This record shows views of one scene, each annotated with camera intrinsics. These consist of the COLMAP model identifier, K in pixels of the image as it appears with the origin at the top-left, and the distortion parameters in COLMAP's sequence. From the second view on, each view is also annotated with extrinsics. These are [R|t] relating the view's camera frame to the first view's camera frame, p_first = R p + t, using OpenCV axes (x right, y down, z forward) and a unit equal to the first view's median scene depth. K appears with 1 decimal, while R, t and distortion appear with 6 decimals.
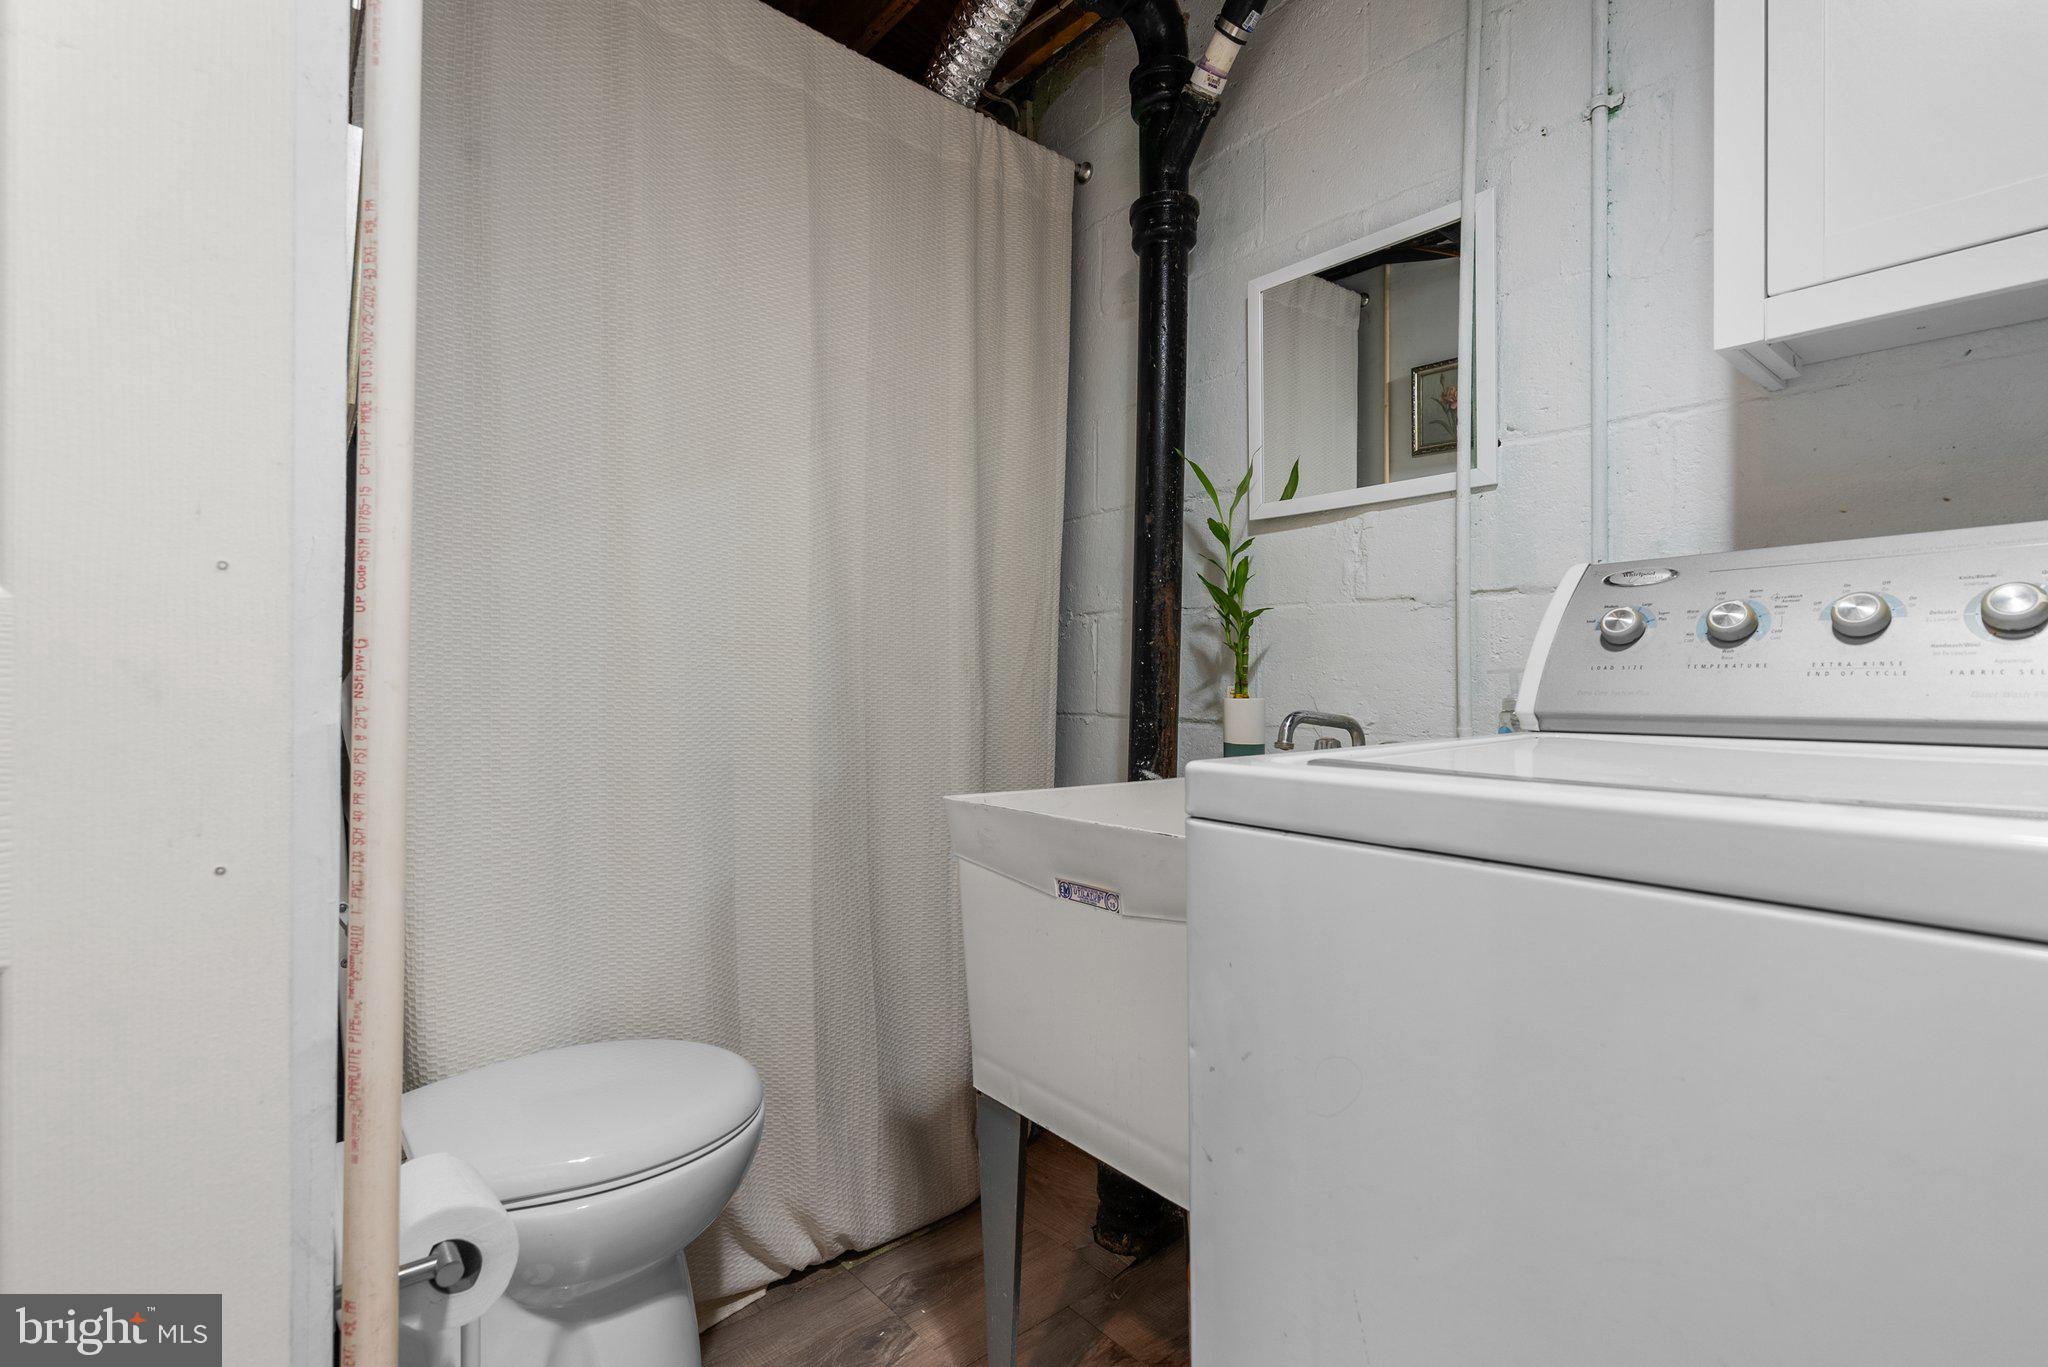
lens RADIAL K [[938.5, 0, 1035.9], [0, 938.5, 666.9], [0, 0, 1]] dist [-0.005827, 0.001267]
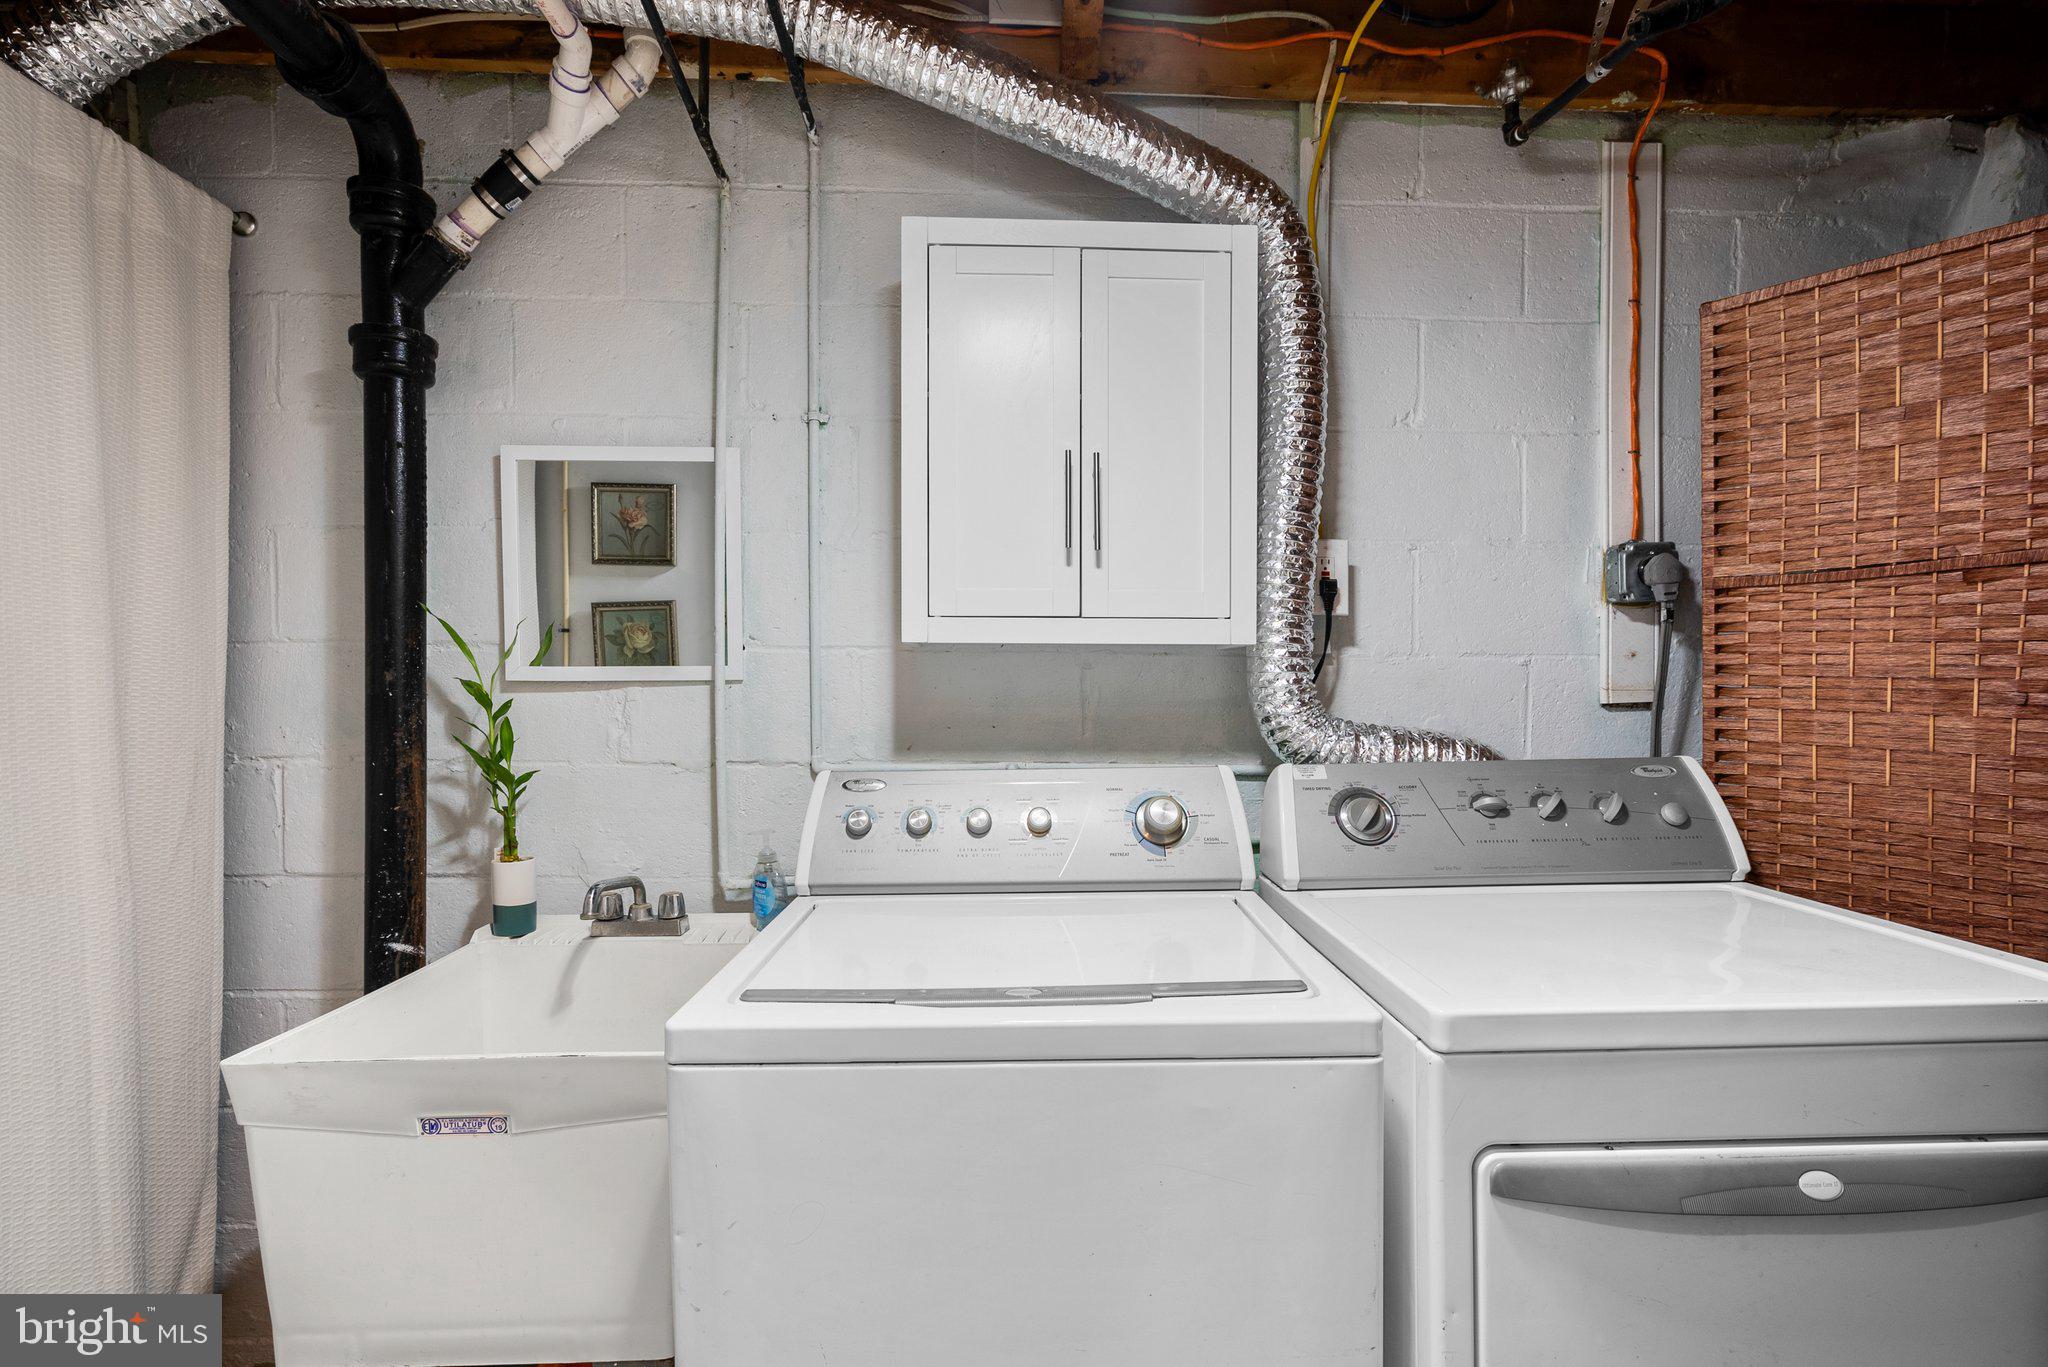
lens RADIAL K [[938.5, 0, 1031.2], [0, 938.5, 691.0], [0, 0, 1]] dist [-0.005827, 0.001267]
pose [[0.607770, -0.013844, 0.793992, -0.233894], [-0.002882, 0.999803, 0.019639, -0.162146], [-0.794108, -0.014224, 0.607610, -0.084308]]
